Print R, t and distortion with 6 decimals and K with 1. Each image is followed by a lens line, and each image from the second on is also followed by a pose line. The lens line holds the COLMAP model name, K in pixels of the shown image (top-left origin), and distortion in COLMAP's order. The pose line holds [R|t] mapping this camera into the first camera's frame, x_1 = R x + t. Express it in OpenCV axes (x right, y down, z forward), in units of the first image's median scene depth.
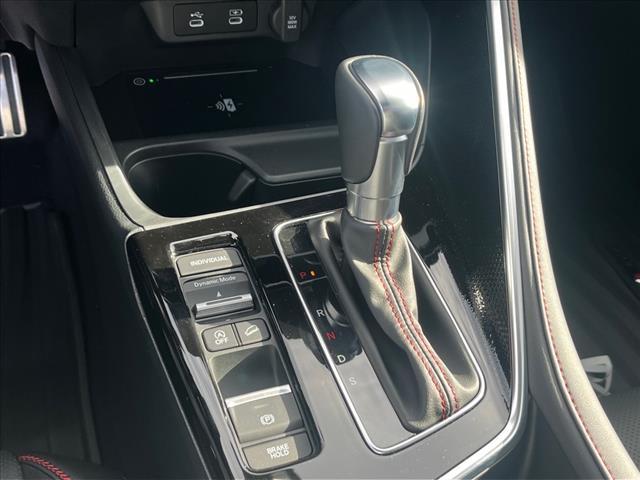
lens RADIAL K [[816.7, 0, 320.0], [0, 816.7, 240.0], [0, 0, 1]] dist [0.045980, -0.064924]
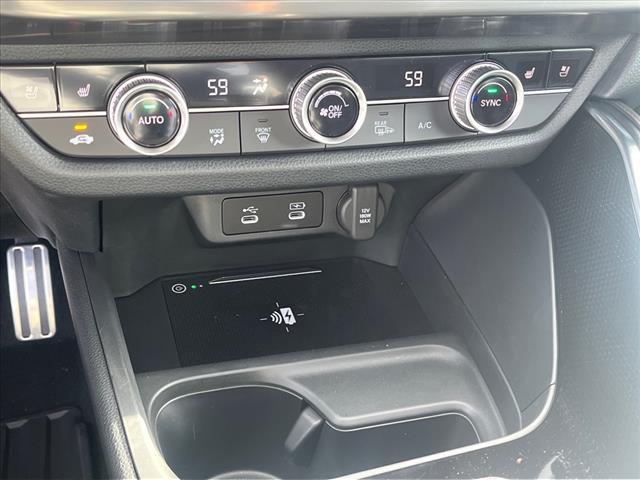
lens RADIAL K [[816.7, 0, 320.0], [0, 816.7, 240.0], [0, 0, 1]] dist [0.045980, -0.064924]
pose [[0.998006, -0.008427, -0.062551, -0.028417], [-0.003975, 0.980688, -0.195540, -0.082564], [0.062991, 0.195399, 0.978699, 0.201807]]
